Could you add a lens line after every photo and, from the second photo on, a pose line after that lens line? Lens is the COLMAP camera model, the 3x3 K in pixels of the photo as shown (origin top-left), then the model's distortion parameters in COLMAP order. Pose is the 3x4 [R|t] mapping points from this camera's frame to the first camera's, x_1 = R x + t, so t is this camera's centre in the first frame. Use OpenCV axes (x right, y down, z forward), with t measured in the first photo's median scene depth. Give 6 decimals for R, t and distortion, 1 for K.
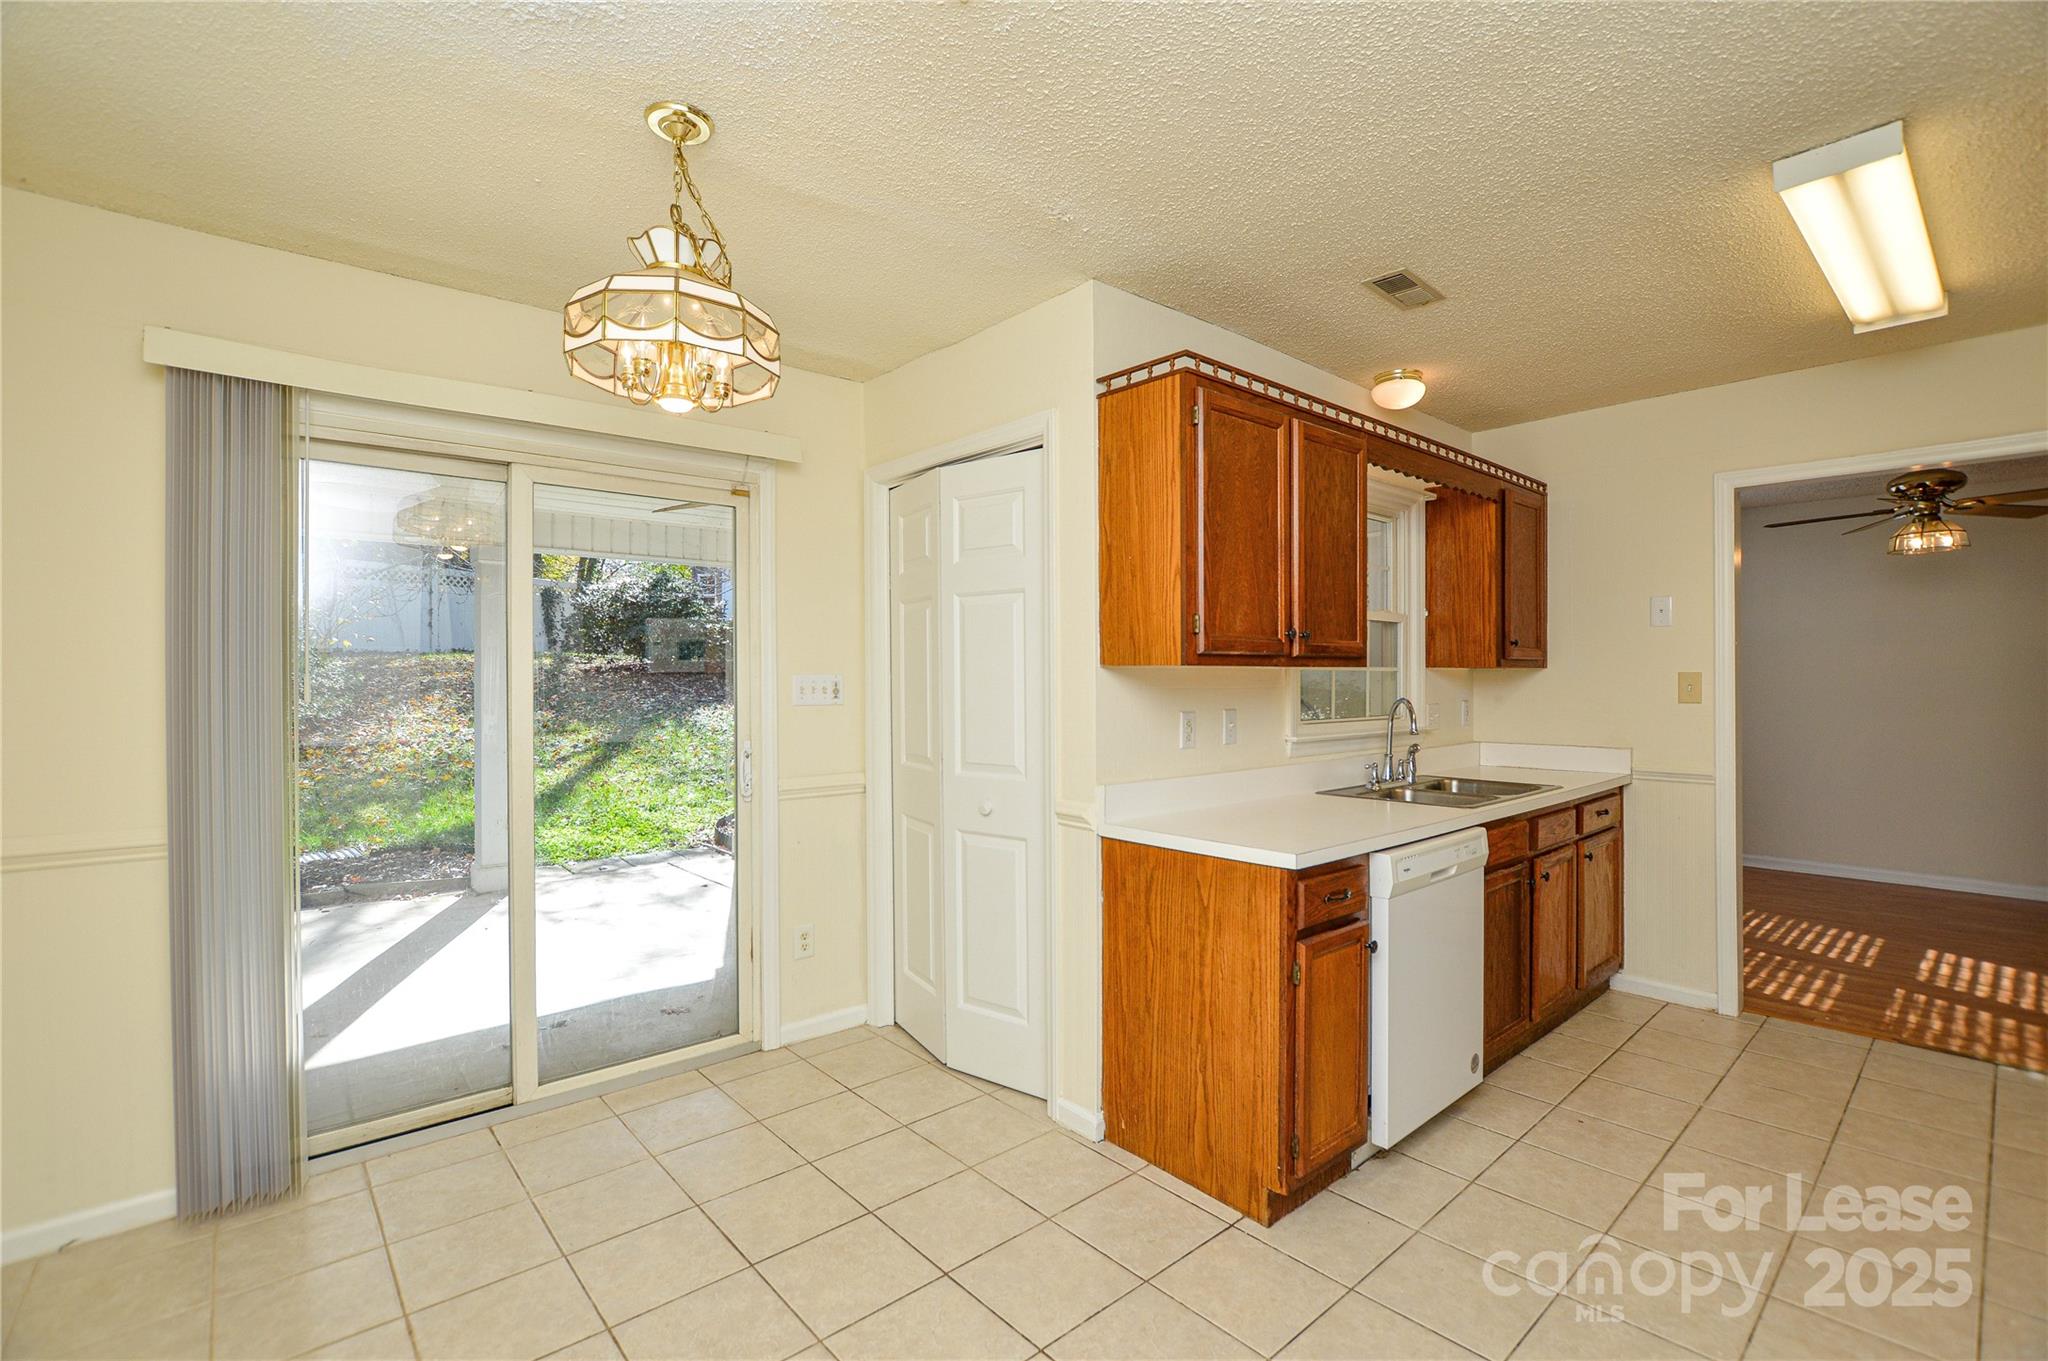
lens RADIAL K [[914.5, 0, 1032.5], [0, 914.5, 679.1], [0, 0, 1]] dist [-0.029648, 0.004221]
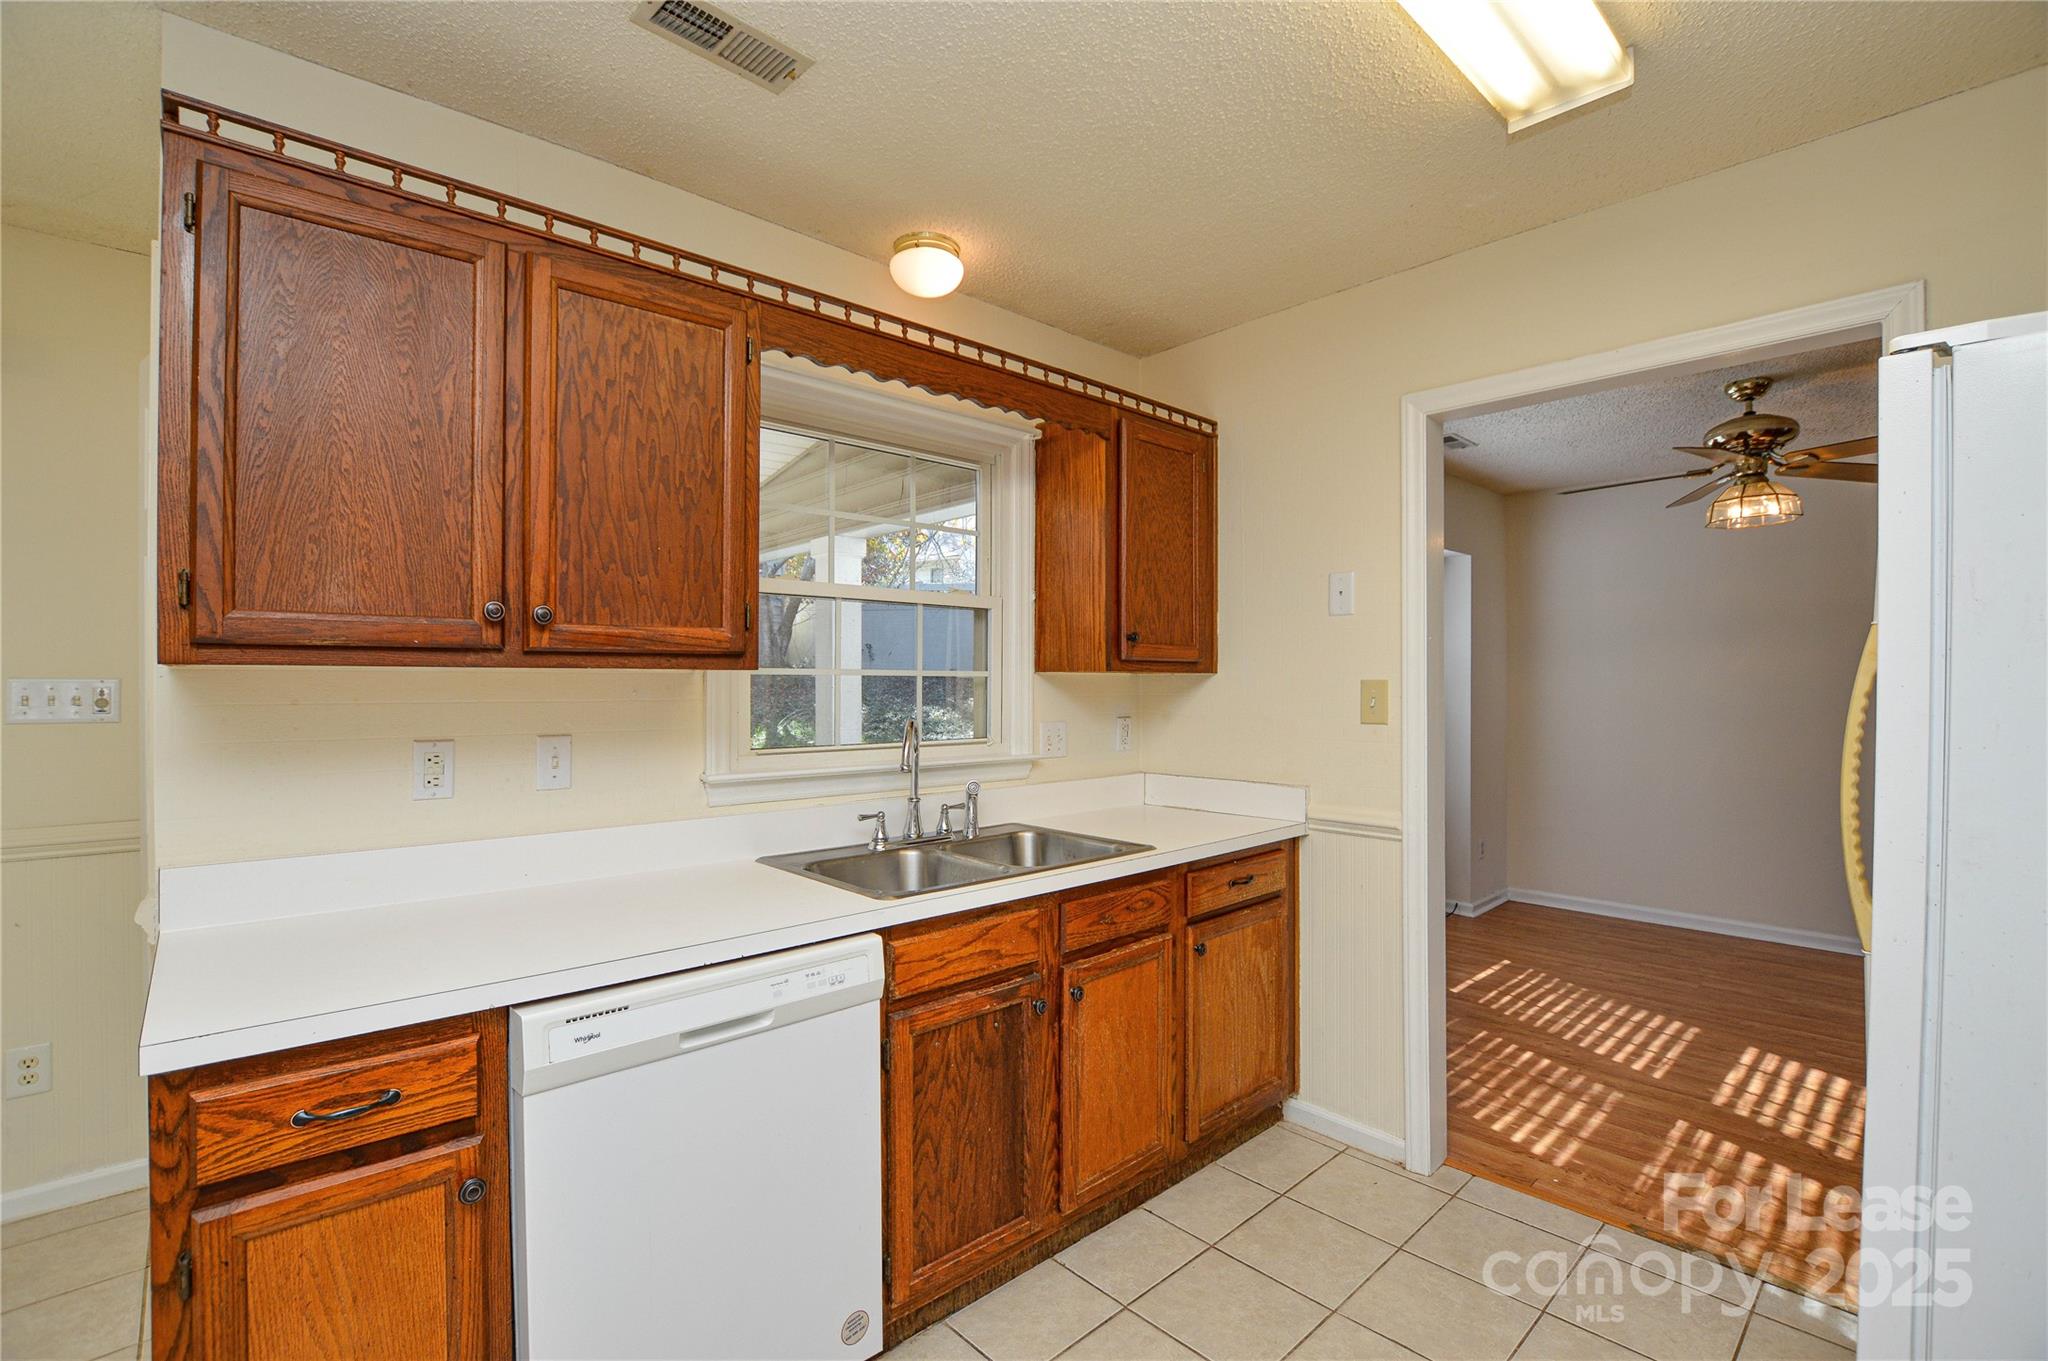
lens RADIAL K [[914.5, 0, 1025.0], [0, 914.5, 678.4], [0, 0, 1]] dist [-0.029648, 0.004221]
pose [[0.999747, 0.003339, 0.022254, 0.438059], [-0.003173, 0.999967, -0.007479, -0.002434], [-0.022279, 0.007407, 0.999724, 0.293495]]
